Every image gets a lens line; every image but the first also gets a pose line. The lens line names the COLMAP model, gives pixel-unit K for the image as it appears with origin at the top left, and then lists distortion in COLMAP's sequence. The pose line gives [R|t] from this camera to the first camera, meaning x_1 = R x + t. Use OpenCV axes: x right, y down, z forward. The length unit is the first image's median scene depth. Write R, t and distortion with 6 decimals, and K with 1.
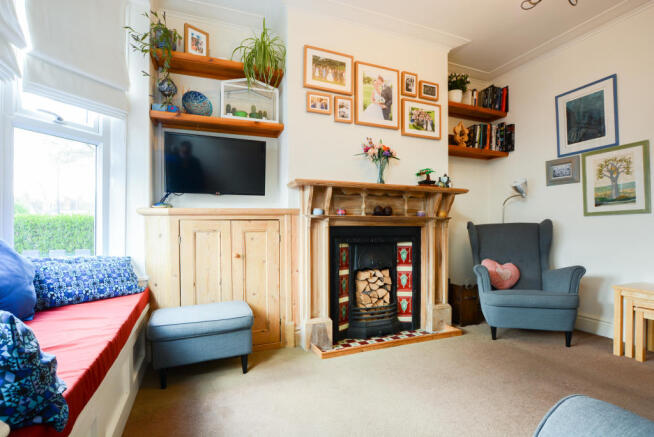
lens RADIAL K [[307.3, 0, 317.9], [0, 307.3, 230.5], [0, 0, 1]] dist [-0.029691, 0.005495]
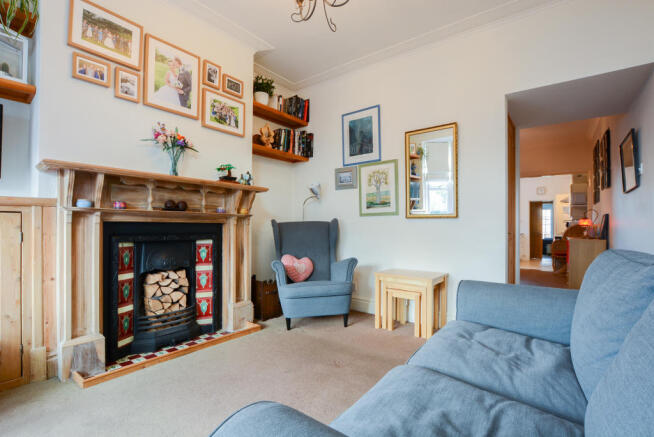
lens RADIAL K [[307.3, 0, 314.4], [0, 307.3, 223.7], [0, 0, 1]] dist [-0.029691, 0.005495]
pose [[0.868278, 0.010992, 0.495956, 0.115852], [-0.004564, 0.999889, -0.014169, 0.000348], [-0.496057, 0.010039, 0.868232, 0.014860]]
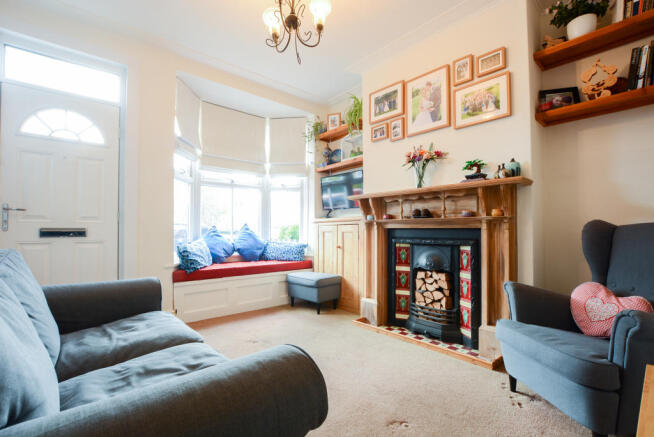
lens RADIAL K [[307.3, 0, 344.2], [0, 307.3, 226.0], [0, 0, 1]] dist [-0.029691, 0.005495]
pose [[0.363321, -0.010775, -0.931602, 1.049659], [-0.007800, 0.999863, -0.014607, -0.004326], [0.931631, 0.012573, 0.363187, 0.368958]]
